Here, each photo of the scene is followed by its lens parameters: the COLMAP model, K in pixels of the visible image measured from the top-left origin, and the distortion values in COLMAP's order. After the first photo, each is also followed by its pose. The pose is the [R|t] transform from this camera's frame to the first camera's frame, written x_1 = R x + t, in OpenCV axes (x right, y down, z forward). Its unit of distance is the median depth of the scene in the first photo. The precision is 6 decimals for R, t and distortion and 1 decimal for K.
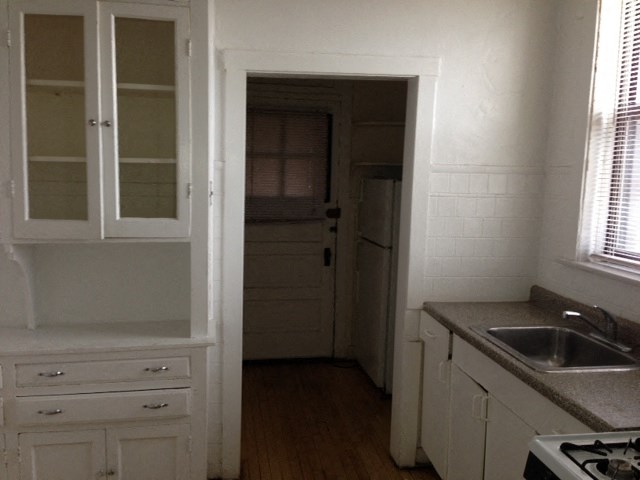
lens RADIAL K [[556.7, 0, 321.0], [0, 556.7, 237.0], [0, 0, 1]] dist [0.000104, -0.058407]
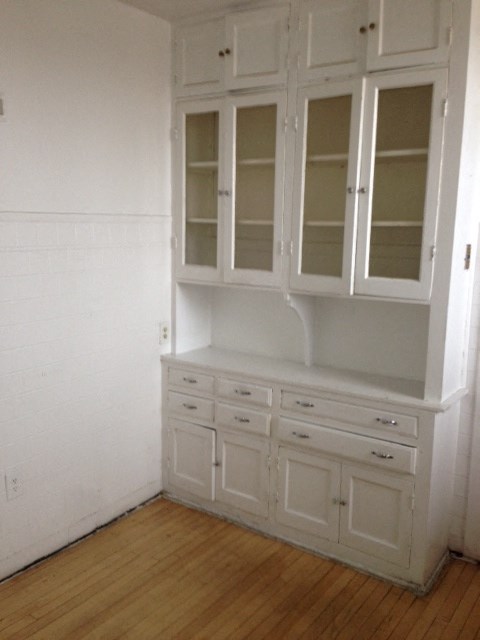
lens RADIAL K [[561.9, 0, 240.0], [0, 561.9, 322.1], [0, 0, 1]] dist [-0.014626, -0.007938]
pose [[0.685558, 0.111221, -0.719472, 0.268411], [-0.087948, 0.993676, 0.069807, -0.000662], [0.722686, 0.015420, 0.691004, 0.057408]]
